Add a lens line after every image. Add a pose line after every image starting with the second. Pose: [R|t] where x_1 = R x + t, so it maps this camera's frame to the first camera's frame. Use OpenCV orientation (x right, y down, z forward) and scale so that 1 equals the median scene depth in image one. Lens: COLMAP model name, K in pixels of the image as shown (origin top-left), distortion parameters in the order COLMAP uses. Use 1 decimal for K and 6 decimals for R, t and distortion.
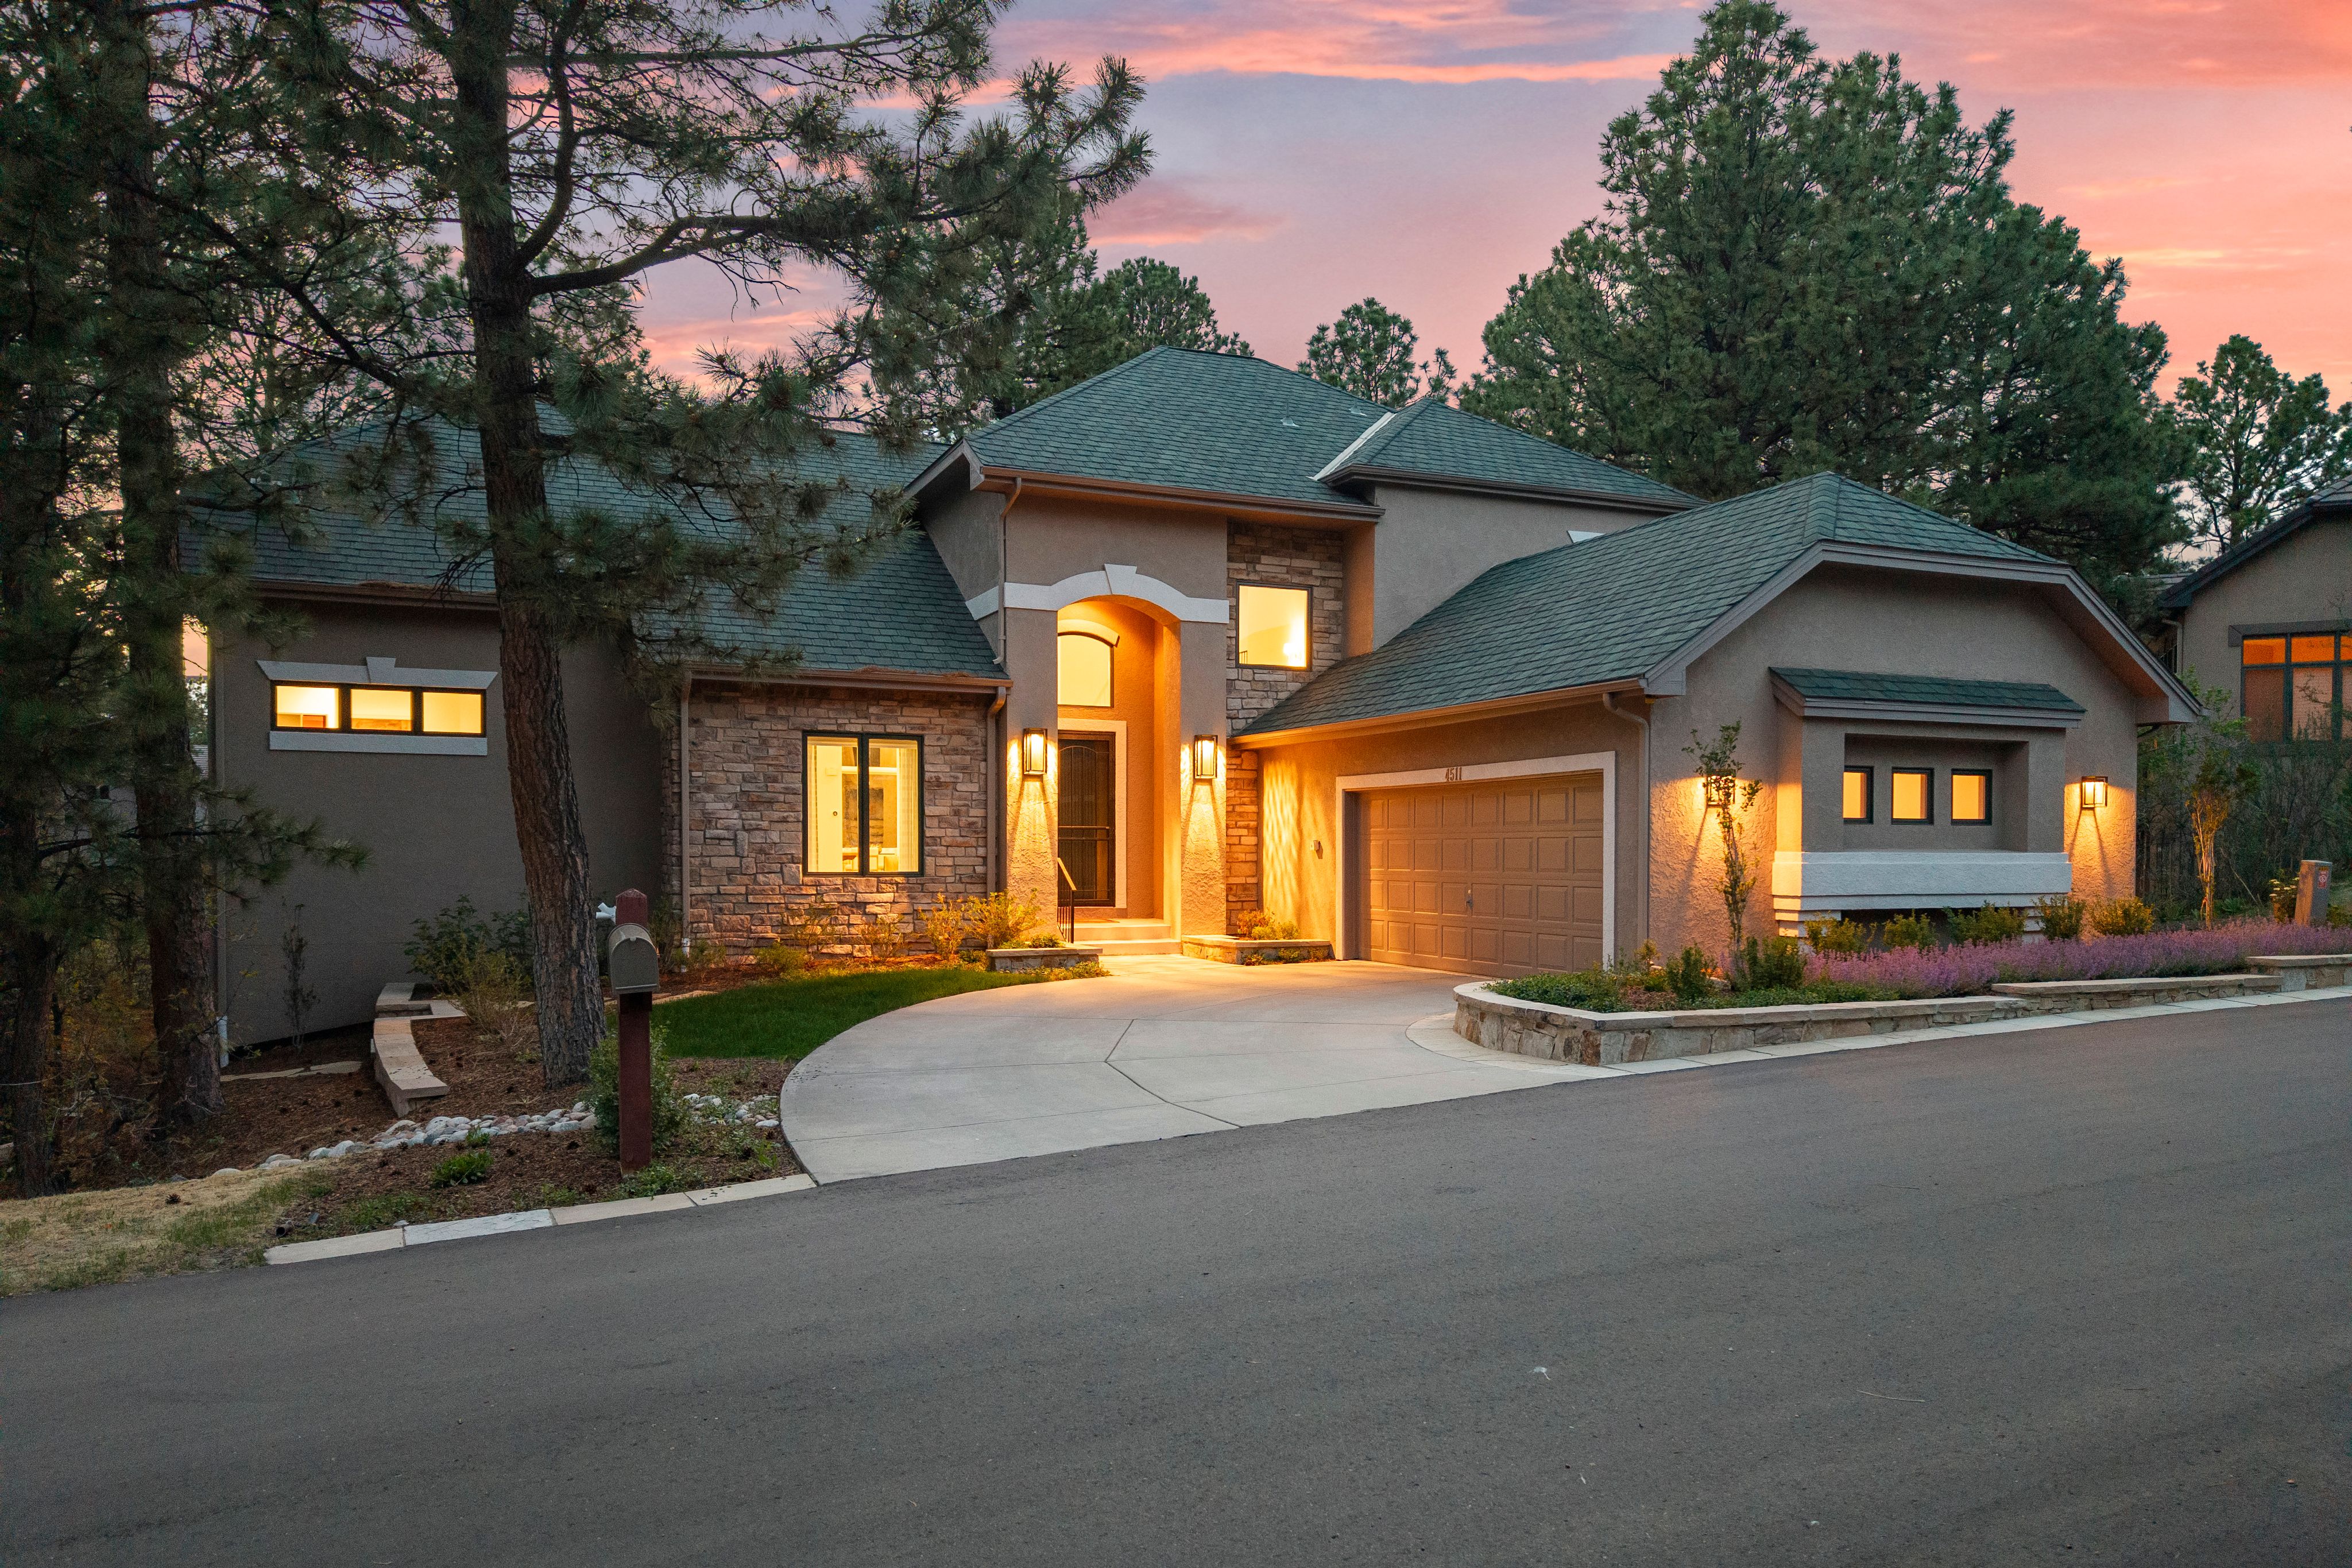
lens RADIAL K [[1650.7, 0, 1181.8], [0, 1650.7, 916.9], [0, 0, 1]] dist [-0.000229, -0.002939]
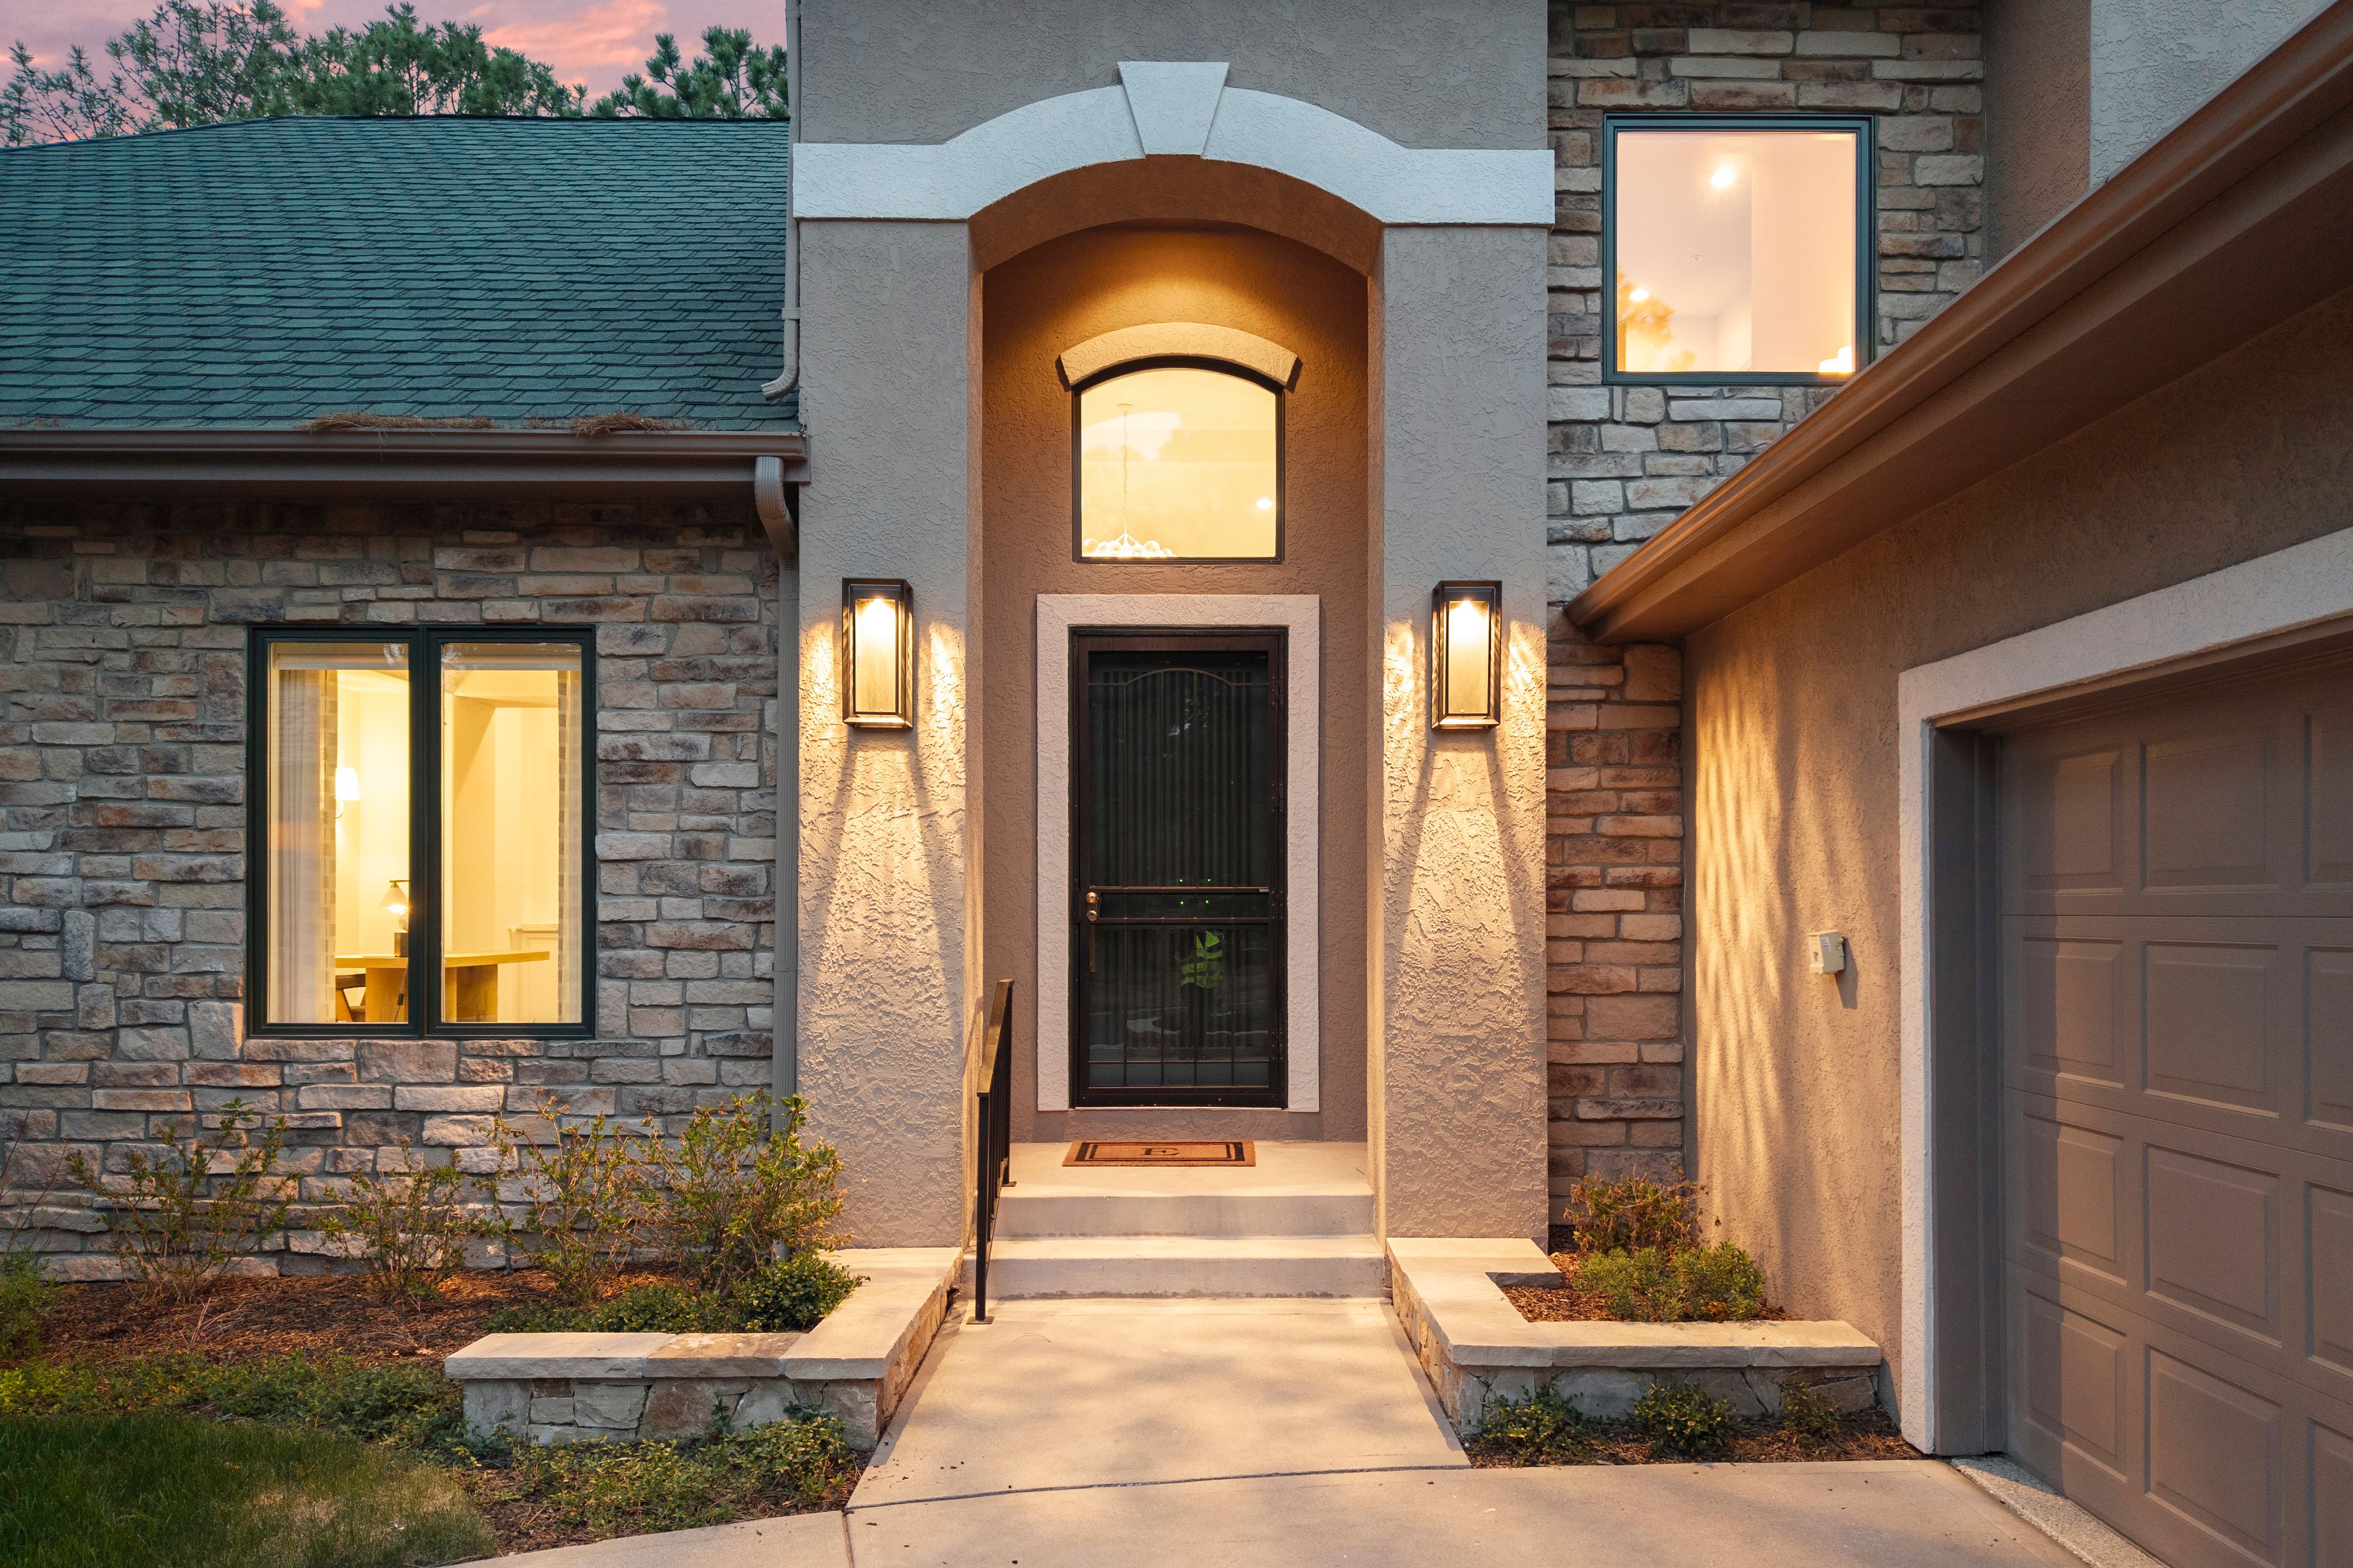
lens RADIAL K [[1651.2, 0, 1182.3], [0, 1651.2, 916.9], [0, 0, 1]] dist [-0.000229, -0.002939]
pose [[0.913775, -0.002365, -0.406213, 0.094887], [-0.013080, 0.999293, -0.035242, -0.038962], [0.406009, 0.037516, 0.913099, 0.734725]]
